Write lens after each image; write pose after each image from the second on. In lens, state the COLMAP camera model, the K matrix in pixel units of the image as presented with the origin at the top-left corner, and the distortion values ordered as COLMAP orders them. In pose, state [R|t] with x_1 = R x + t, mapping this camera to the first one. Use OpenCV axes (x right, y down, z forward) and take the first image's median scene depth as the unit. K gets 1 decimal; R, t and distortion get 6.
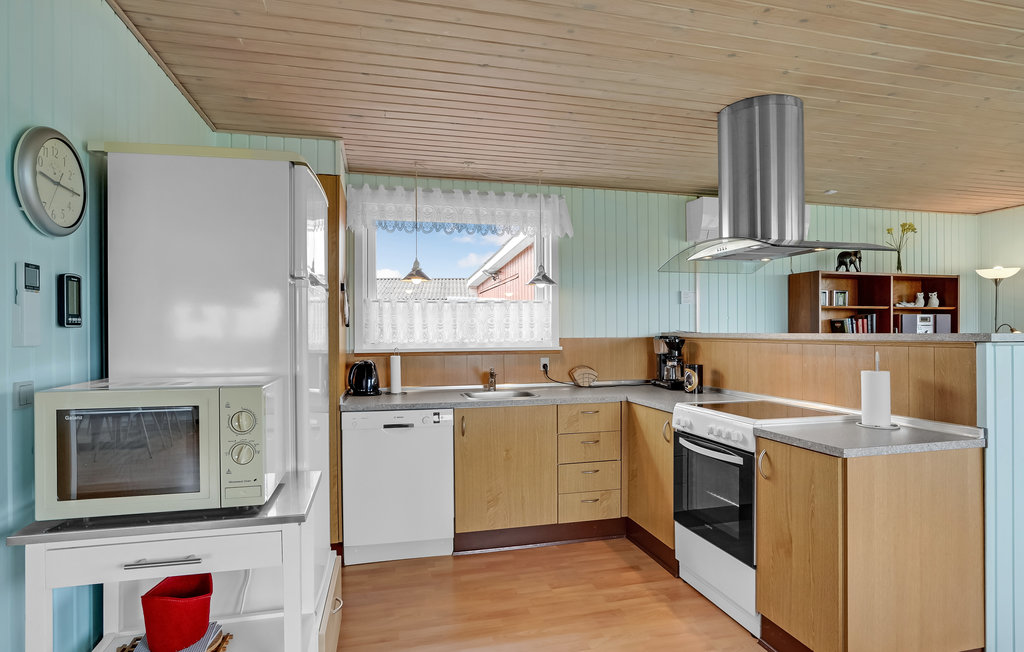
lens RADIAL K [[537.7, 0, 514.3], [0, 537.7, 331.1], [0, 0, 1]] dist [-0.003356, -0.000641]
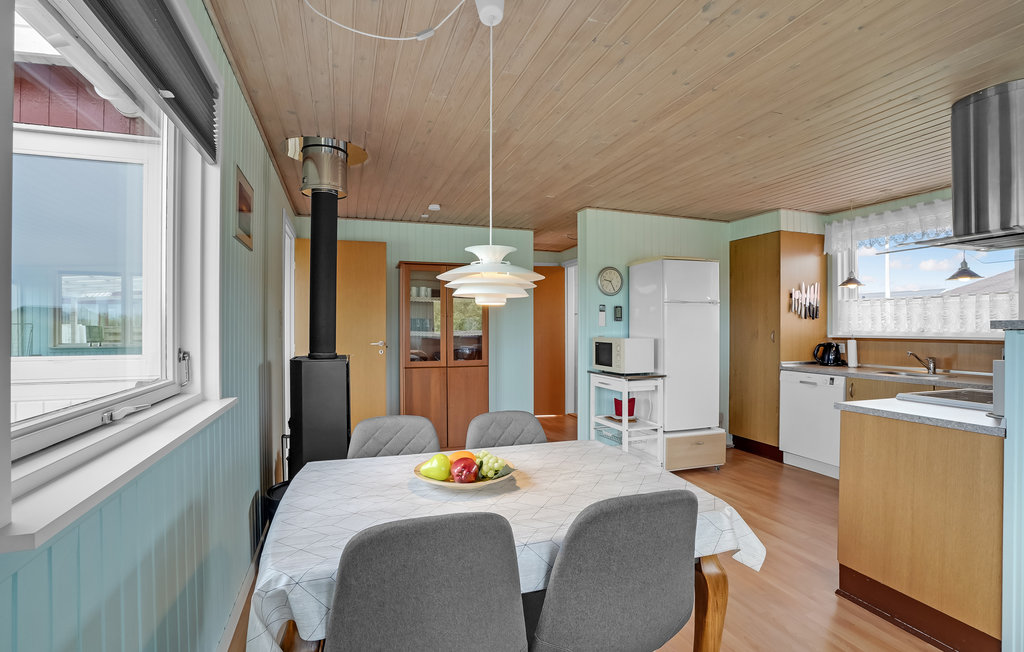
lens RADIAL K [[478.6, 0, 512.3], [0, 478.6, 326.6], [0, 0, 1]] dist [-0.035447, 0.010296]
pose [[0.096516, 0.006276, -0.995312, 0.924050], [-0.000035, 0.999980, 0.006302, 0.003848], [0.995331, -0.000574, 0.096514, 0.014445]]
